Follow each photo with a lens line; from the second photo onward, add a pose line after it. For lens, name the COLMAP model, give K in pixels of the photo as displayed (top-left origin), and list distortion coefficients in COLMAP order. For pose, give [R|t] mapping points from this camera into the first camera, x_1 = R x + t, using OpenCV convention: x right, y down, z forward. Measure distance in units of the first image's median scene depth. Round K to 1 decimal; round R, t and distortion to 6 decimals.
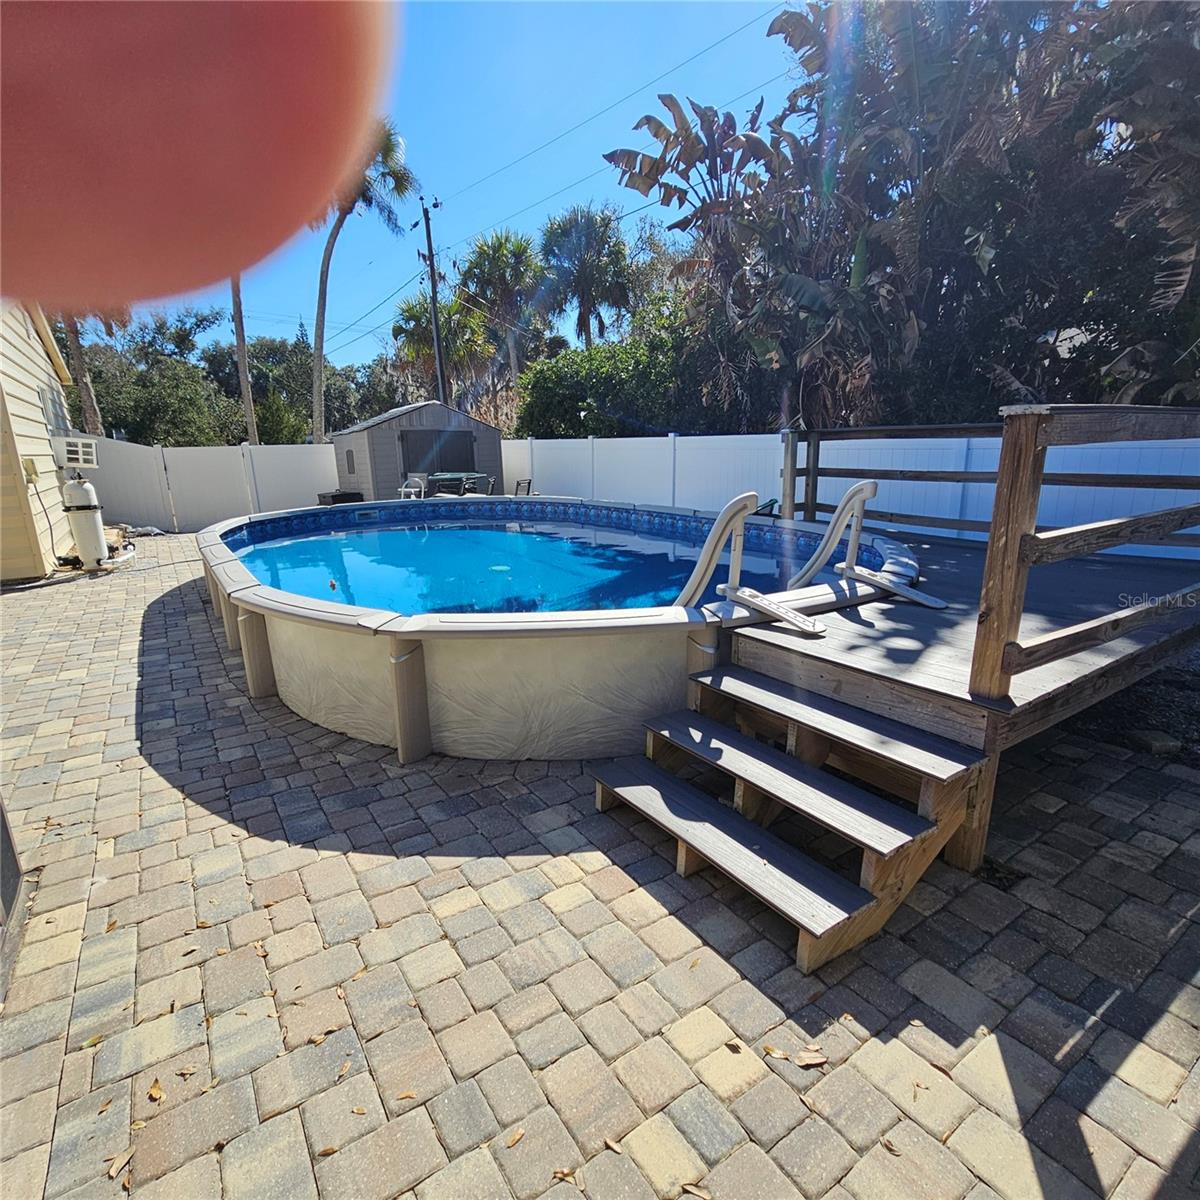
lens RADIAL K [[651.4, 0, 600.2], [0, 651.4, 616.3], [0, 0, 1]] dist [0.003427, -0.000733]
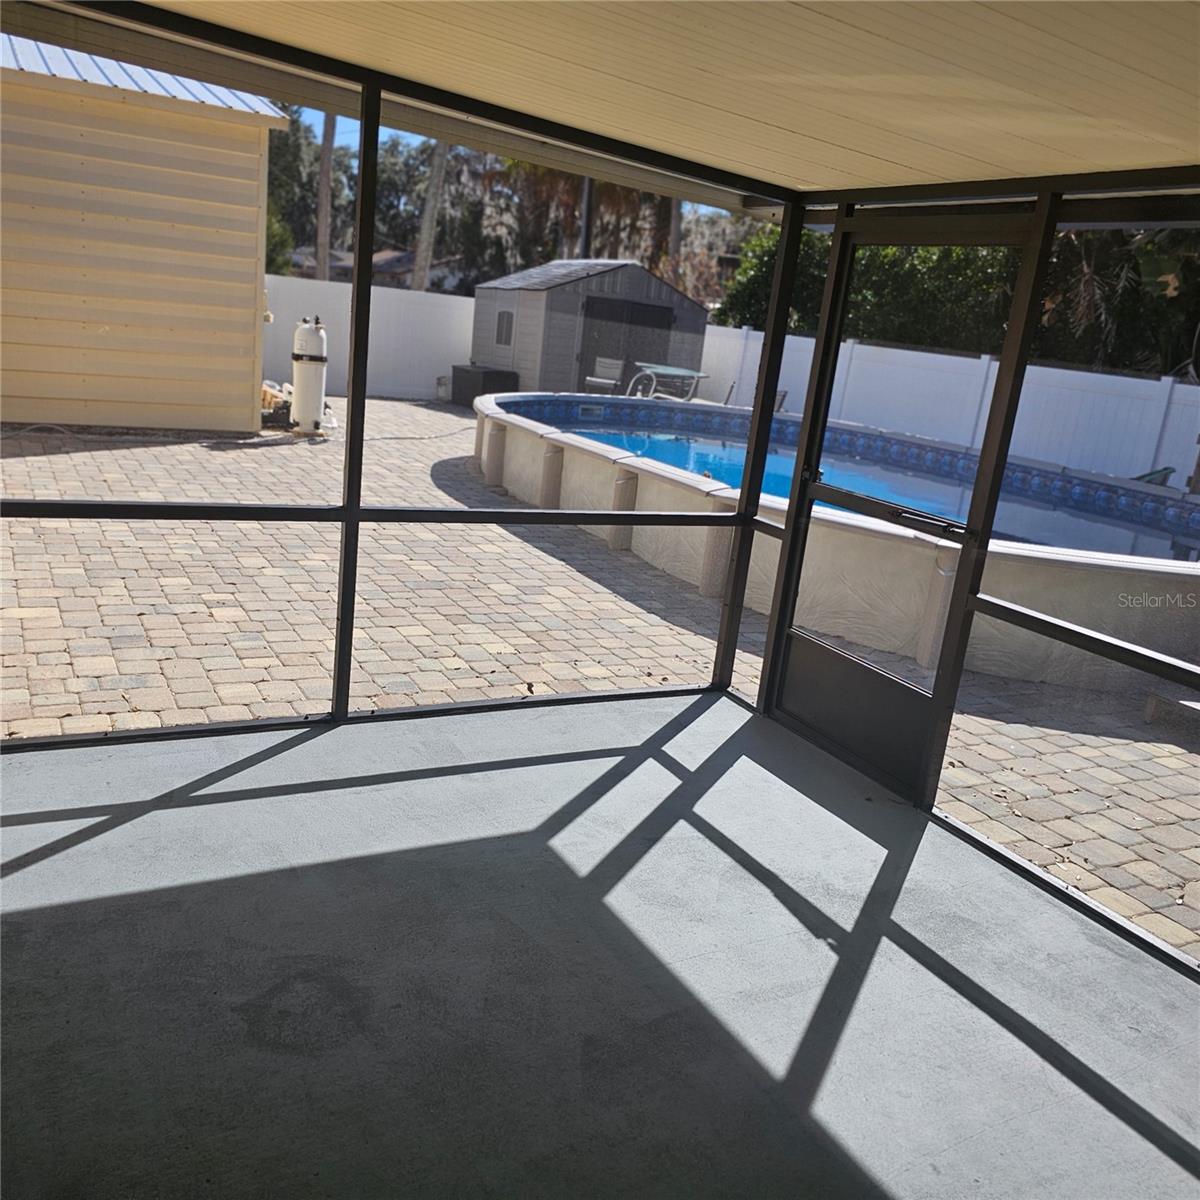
lens RADIAL K [[1064.9, 0, 593.4], [0, 1064.9, 592.5], [0, 0, 1]] dist [0.121978, -0.190814]
pose [[0.987218, 0.150618, -0.052110, -0.382970], [-0.150868, 0.988553, -0.000879, 0.091273], [0.051381, 0.008730, 0.998641, -0.418463]]
